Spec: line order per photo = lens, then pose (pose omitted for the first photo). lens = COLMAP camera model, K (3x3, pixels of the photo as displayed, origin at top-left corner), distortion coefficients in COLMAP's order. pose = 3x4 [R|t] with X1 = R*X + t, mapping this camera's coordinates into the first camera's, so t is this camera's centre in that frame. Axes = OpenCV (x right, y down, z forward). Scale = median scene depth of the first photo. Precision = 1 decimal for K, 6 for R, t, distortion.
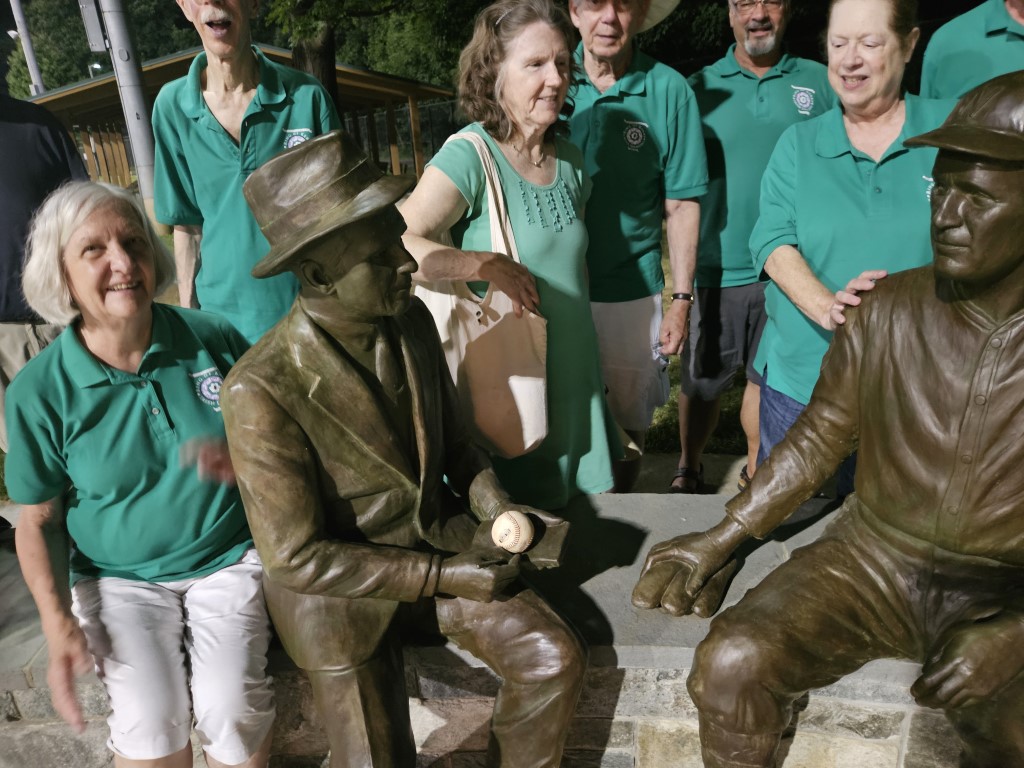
lens RADIAL K [[738.9, 0, 512.0], [0, 738.9, 384.0], [0, 0, 1]] dist [0.001407, 0.002221]
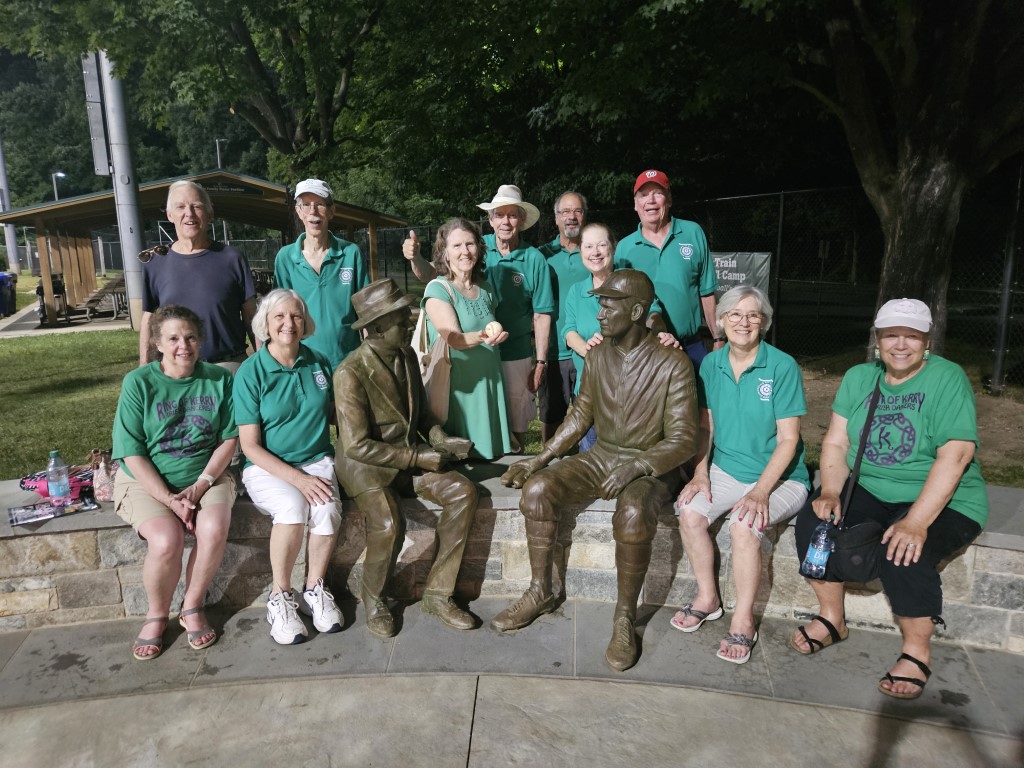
lens RADIAL K [[738.9, 0, 512.0], [0, 738.9, 384.0], [0, 0, 1]] dist [0.001407, 0.002221]
pose [[0.996286, 0.034029, 0.079094, 0.009989], [-0.021459, 0.987737, -0.154648, 0.373944], [-0.083387, 0.152376, 0.984798, -1.356320]]
